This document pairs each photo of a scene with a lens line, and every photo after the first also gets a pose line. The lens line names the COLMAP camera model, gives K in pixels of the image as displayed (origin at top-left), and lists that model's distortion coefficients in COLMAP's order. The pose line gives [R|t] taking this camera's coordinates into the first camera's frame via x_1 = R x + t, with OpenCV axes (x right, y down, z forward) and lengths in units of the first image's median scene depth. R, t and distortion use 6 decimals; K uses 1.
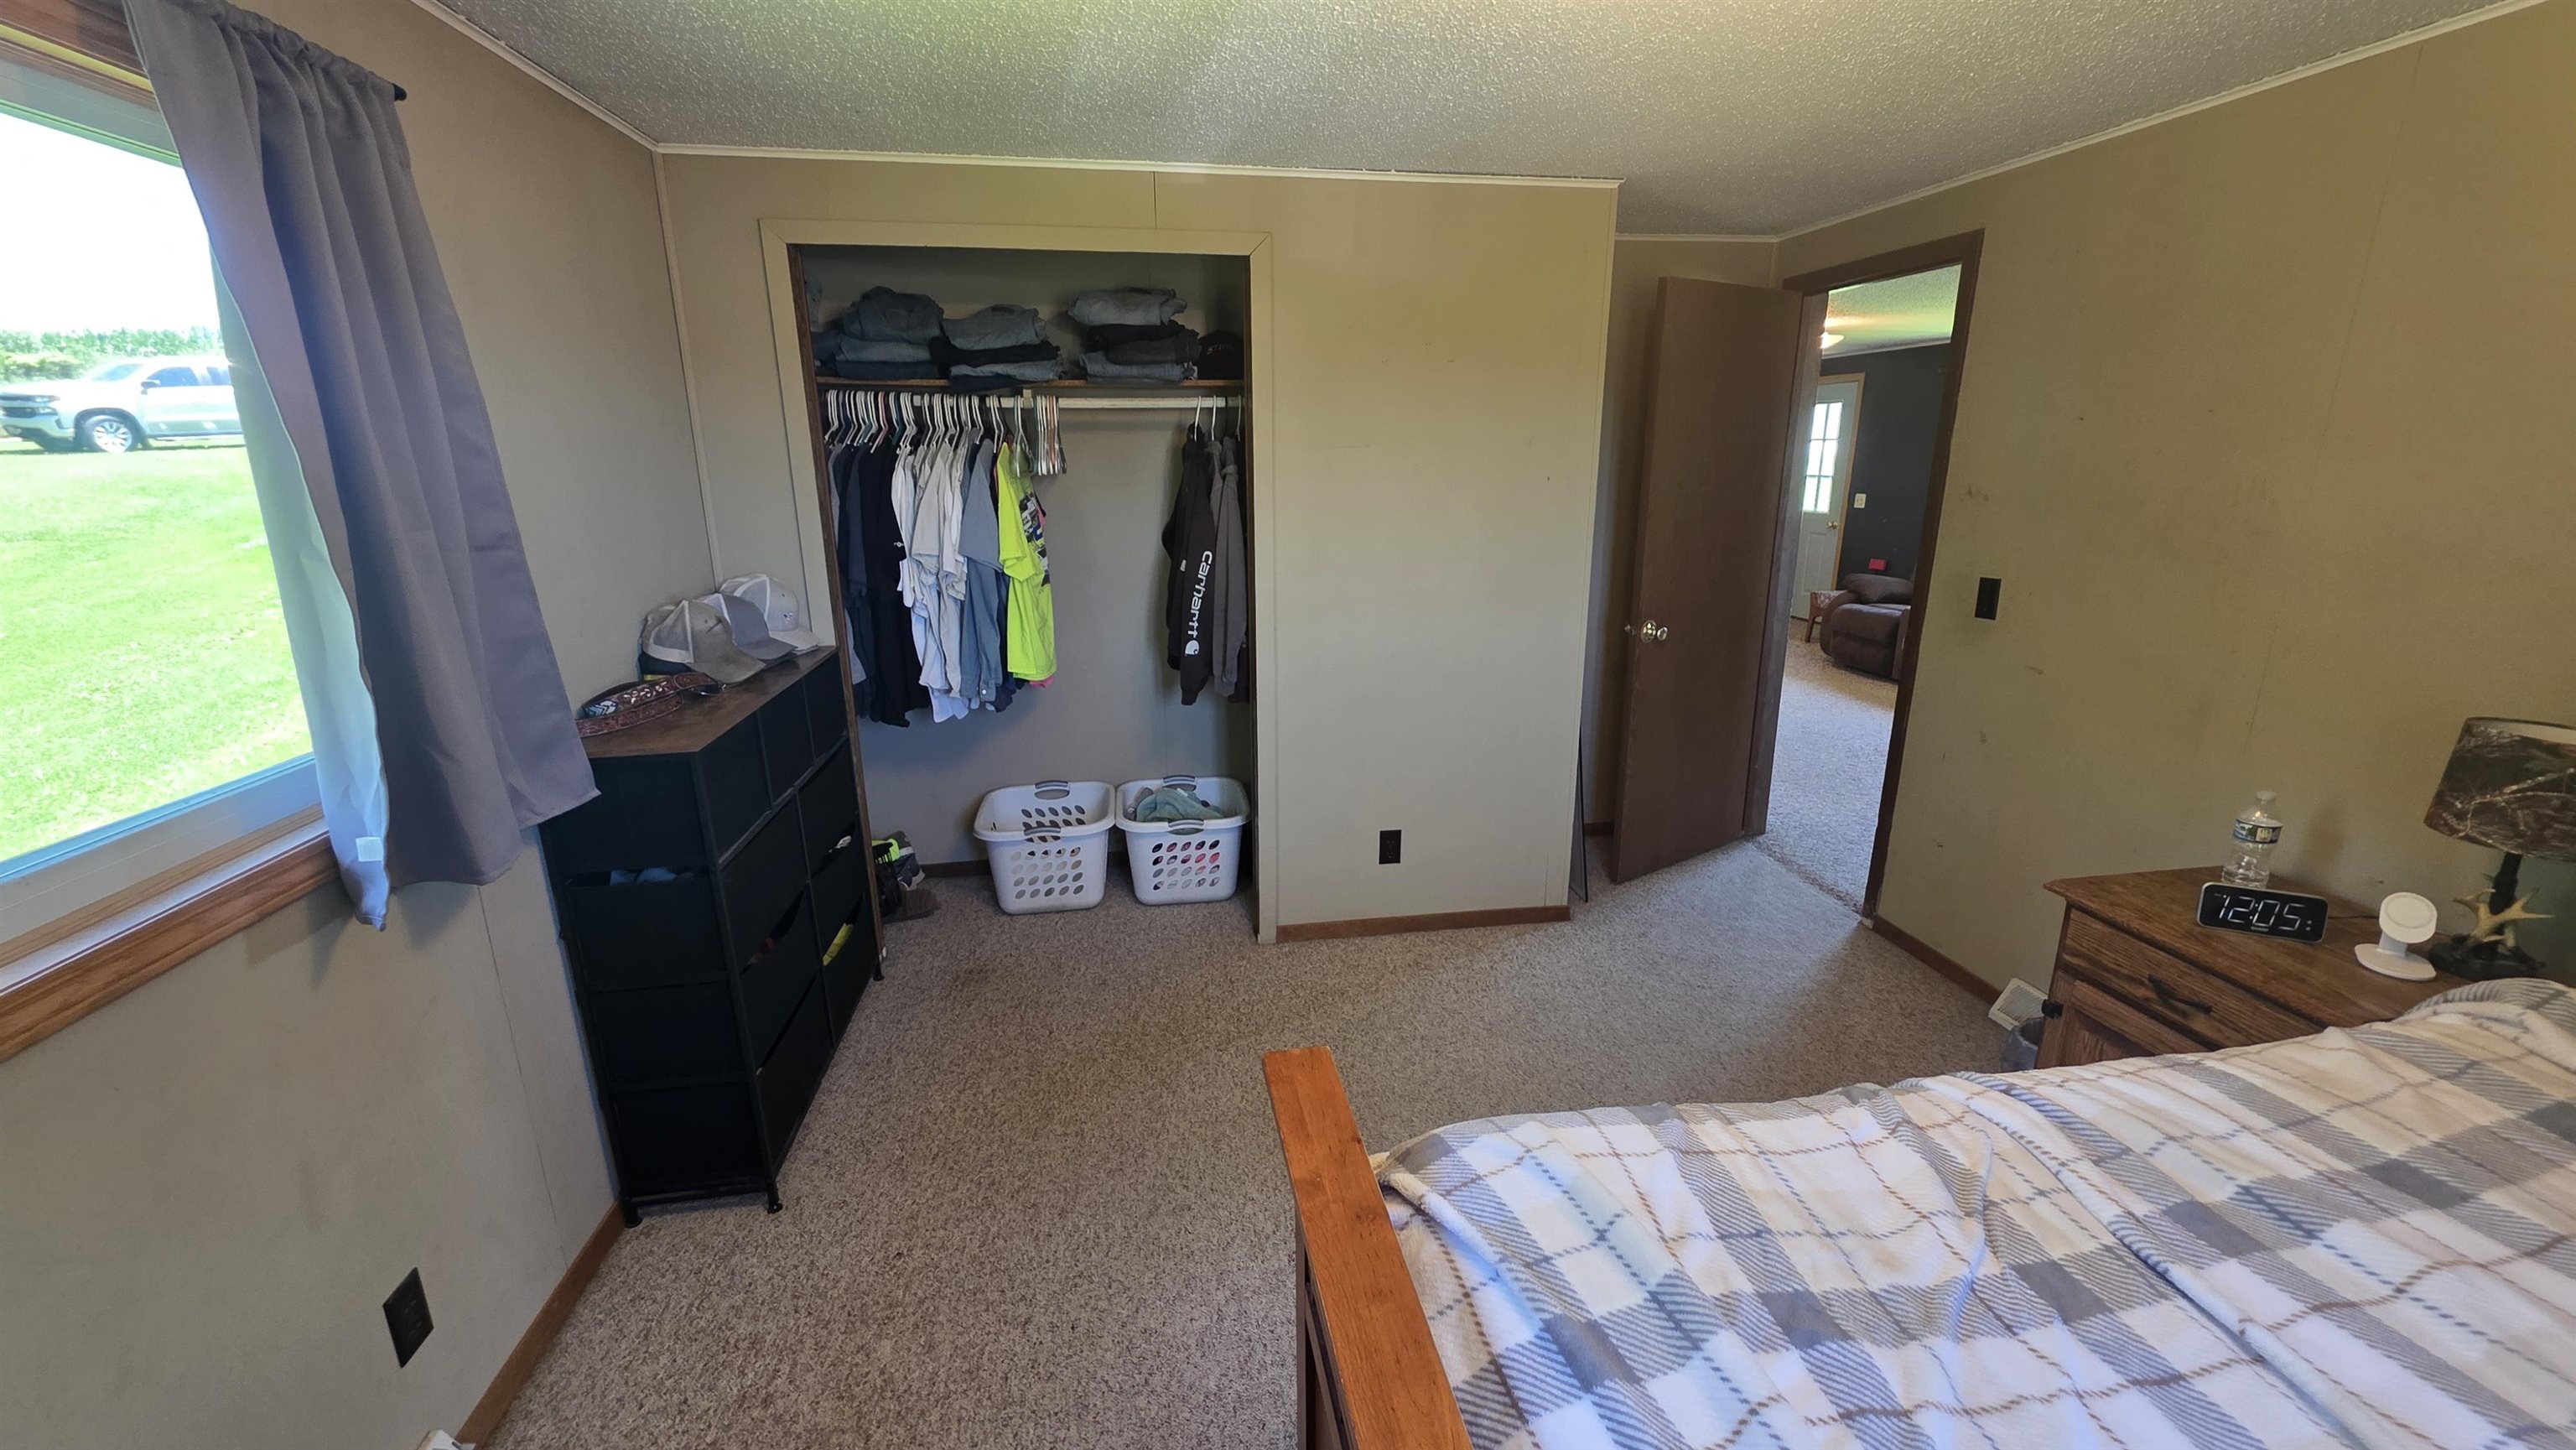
lens RADIAL K [[1016.7, 0, 1285.5], [0, 1016.7, 722.3], [0, 0, 1]] dist [0.002176, 0.000405]
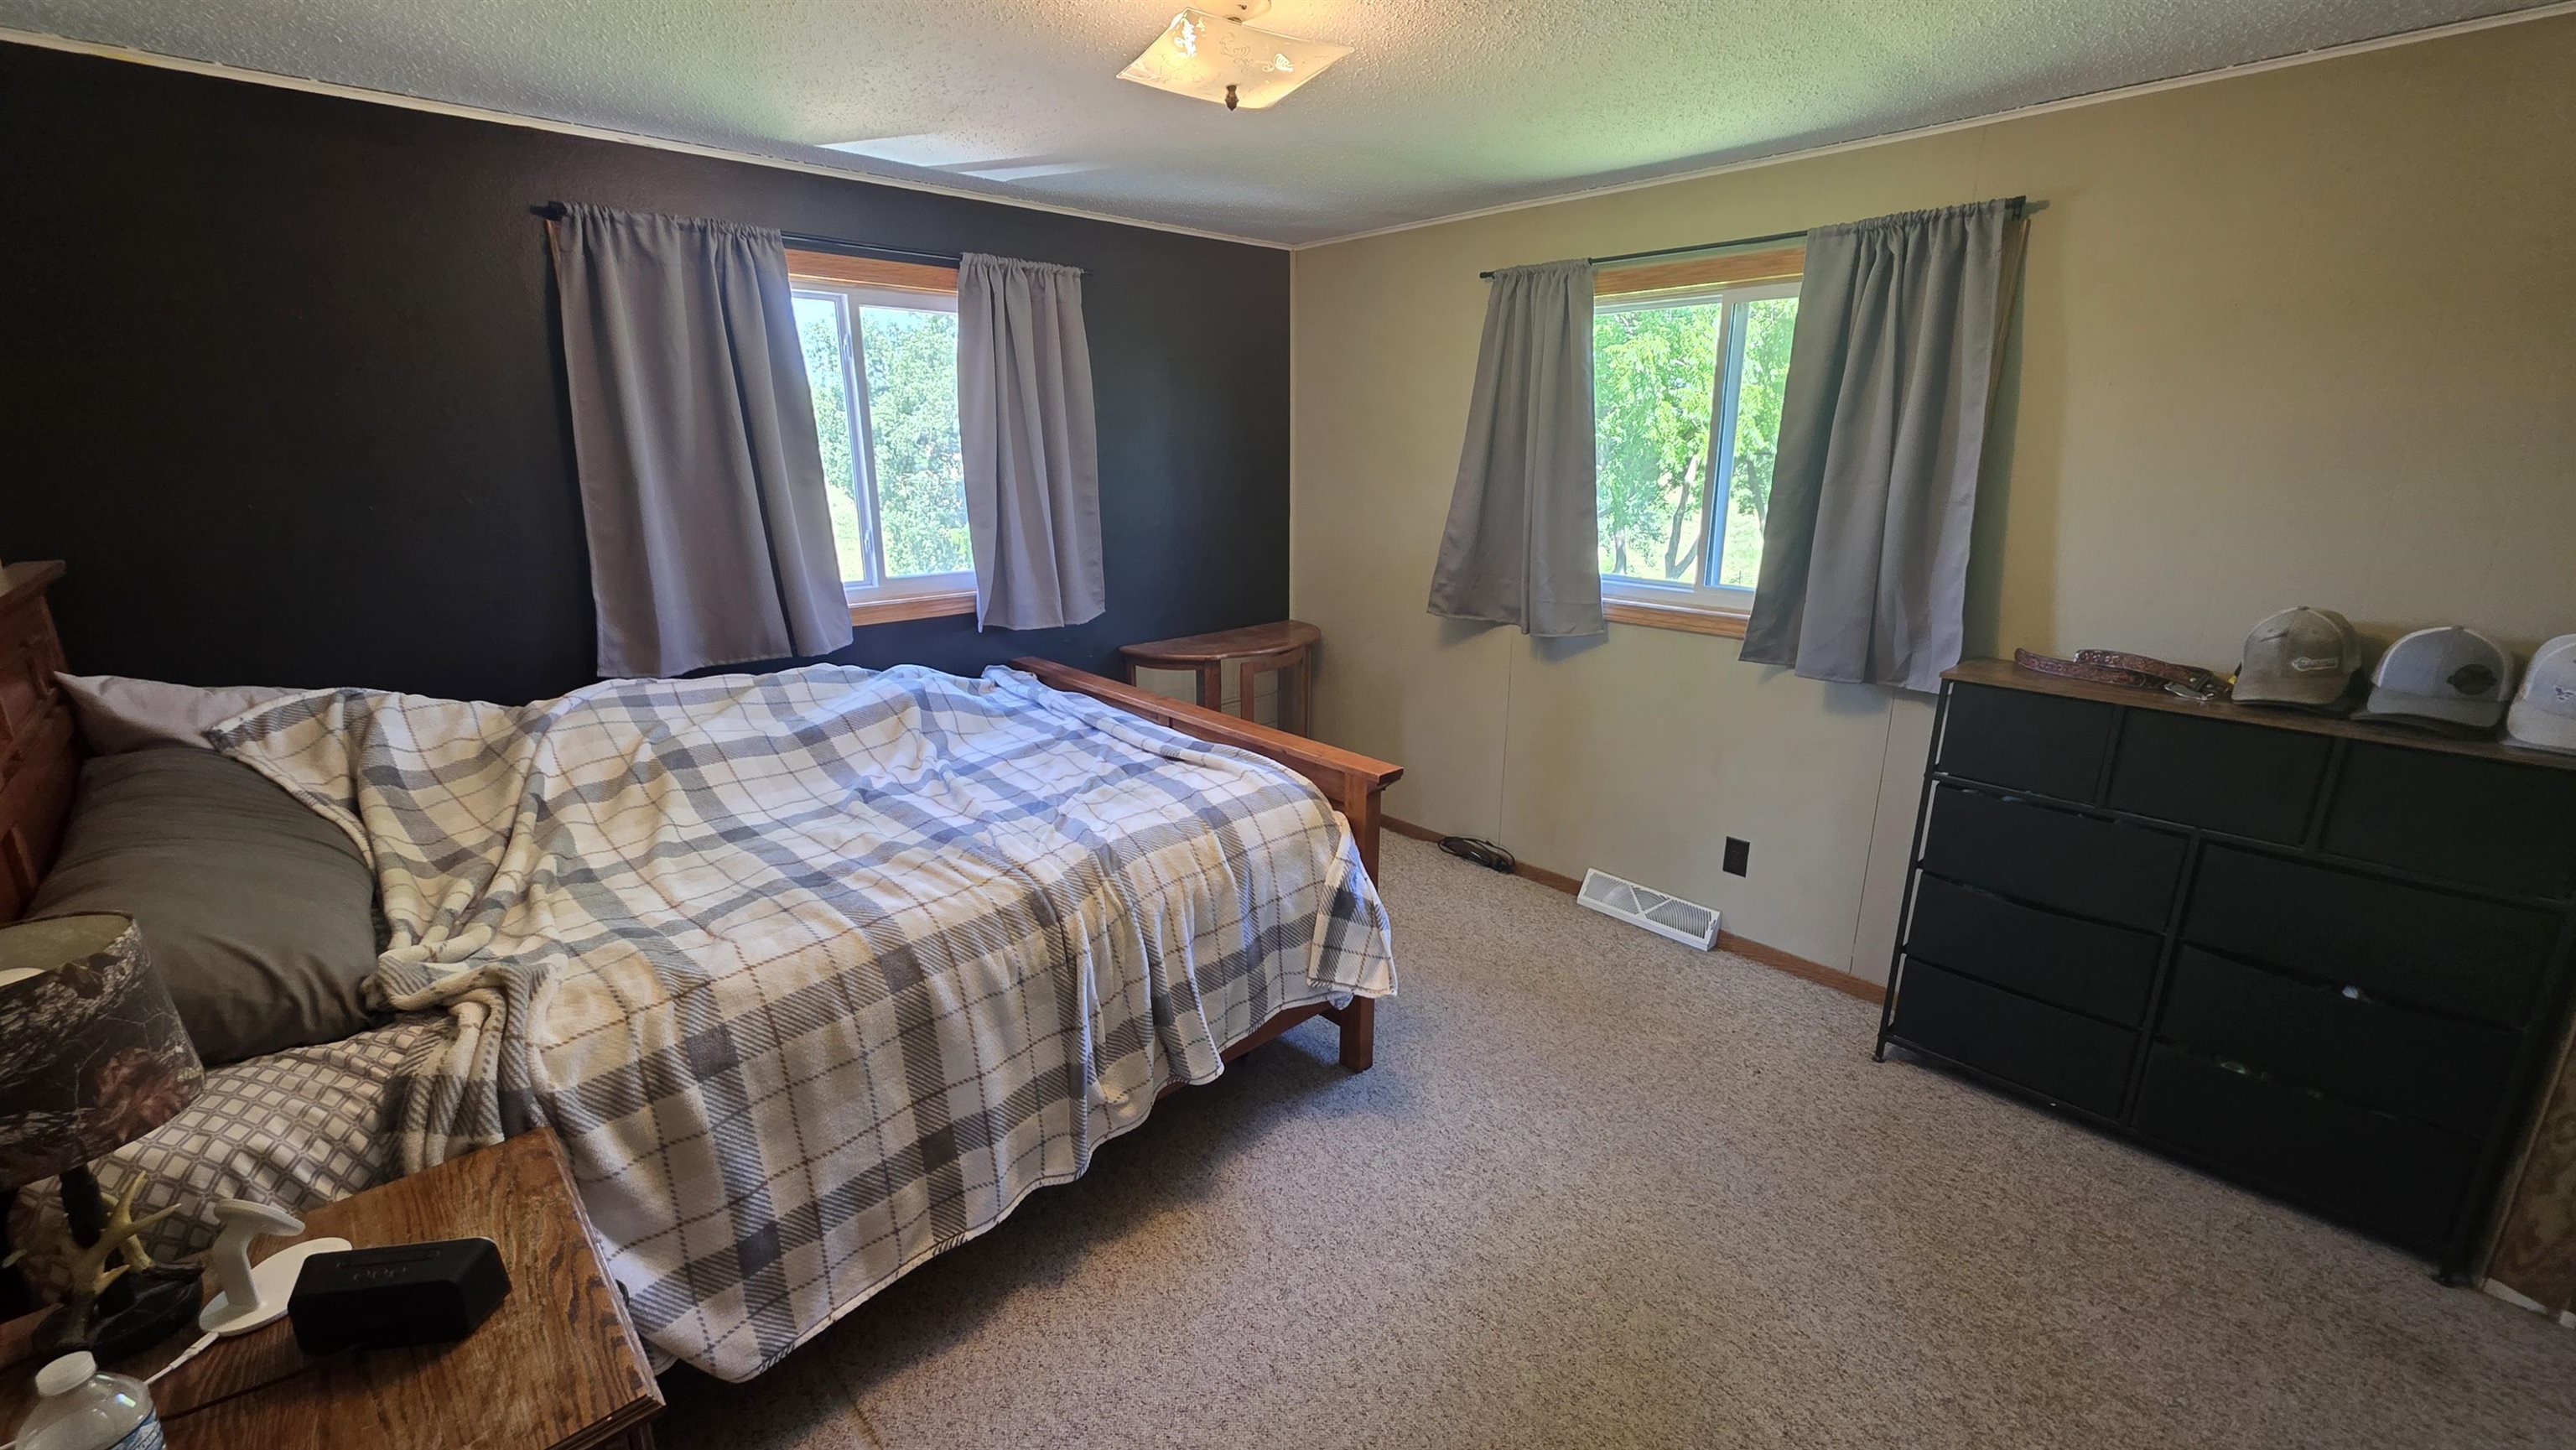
lens RADIAL K [[1027.1, 0, 1279.7], [0, 1027.1, 720.4], [0, 0, 1]] dist [0.000032, 0.000090]
pose [[-0.828929, 0.156433, -0.537034, 0.809768], [-0.139234, 0.872171, 0.468968, -0.416310], [0.541748, 0.463515, -0.701187, 1.510079]]
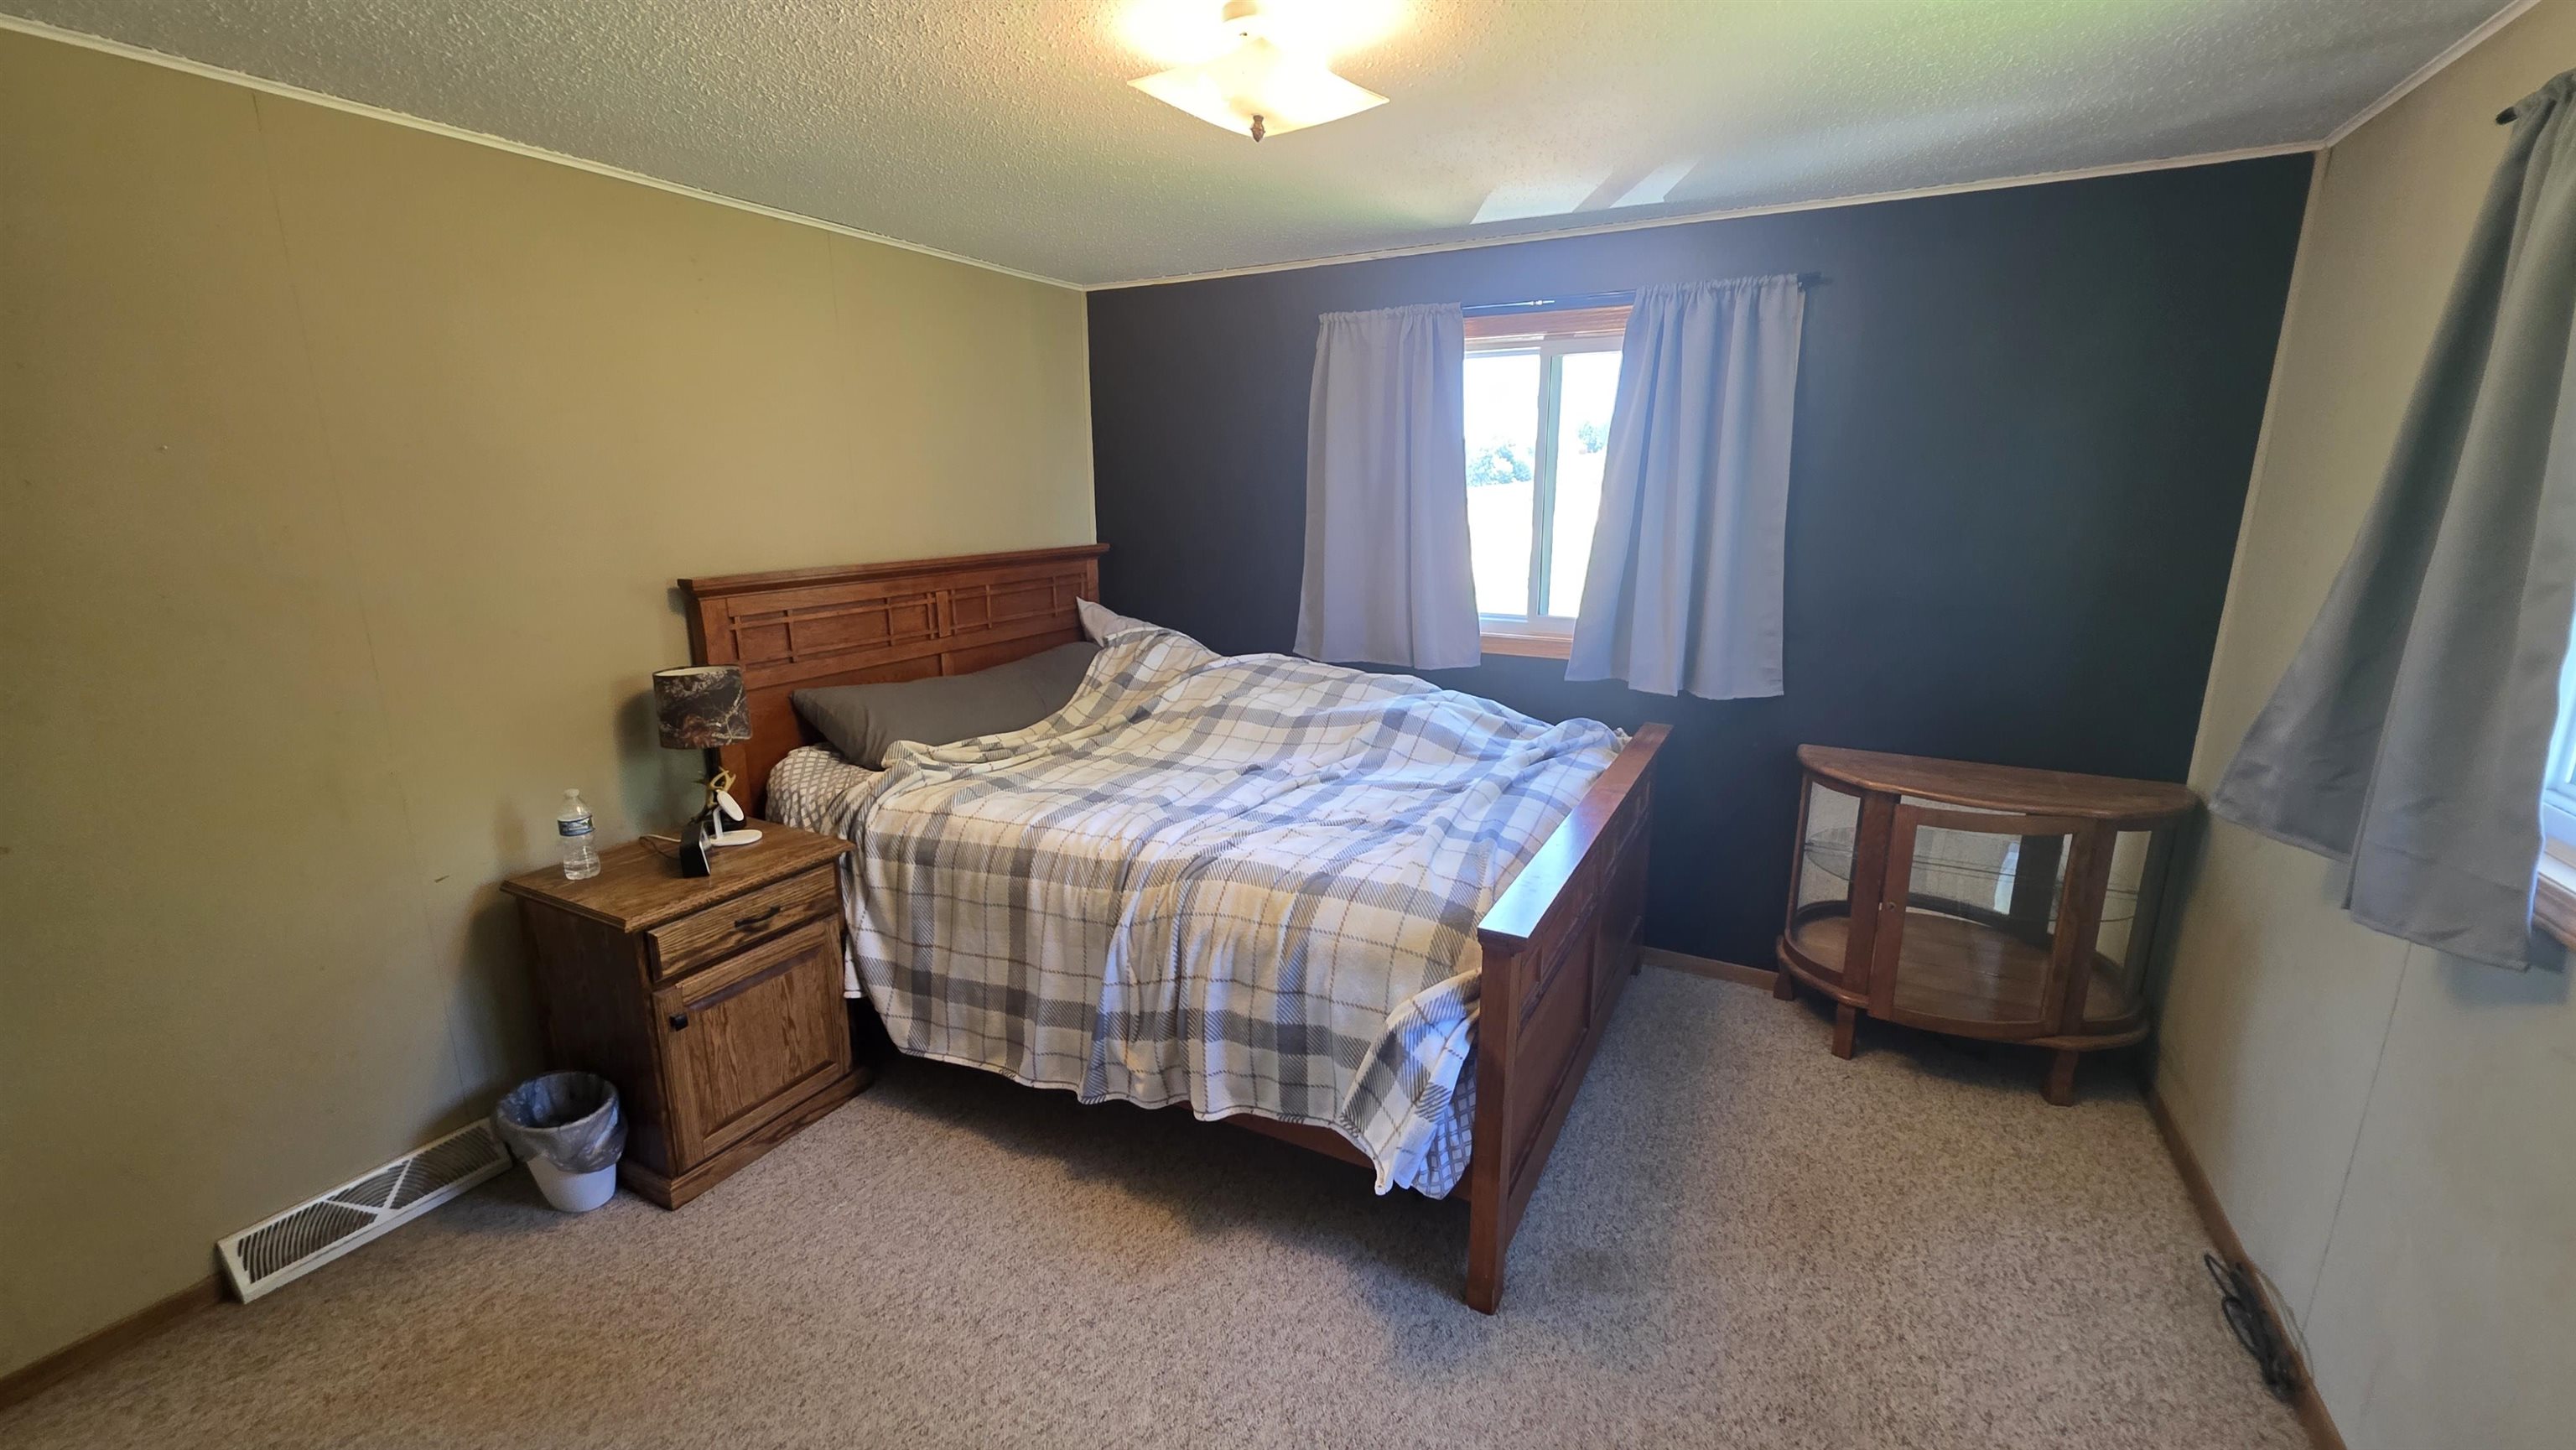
lens RADIAL K [[1016.7, 0, 1285.5], [0, 1016.7, 722.3], [0, 0, 1]] dist [0.002176, 0.000405]
pose [[-0.799235, -0.128590, 0.587102, -0.360238], [0.164471, 0.892762, 0.419435, -0.371534], [-0.578077, 0.431788, -0.692377, 1.389706]]
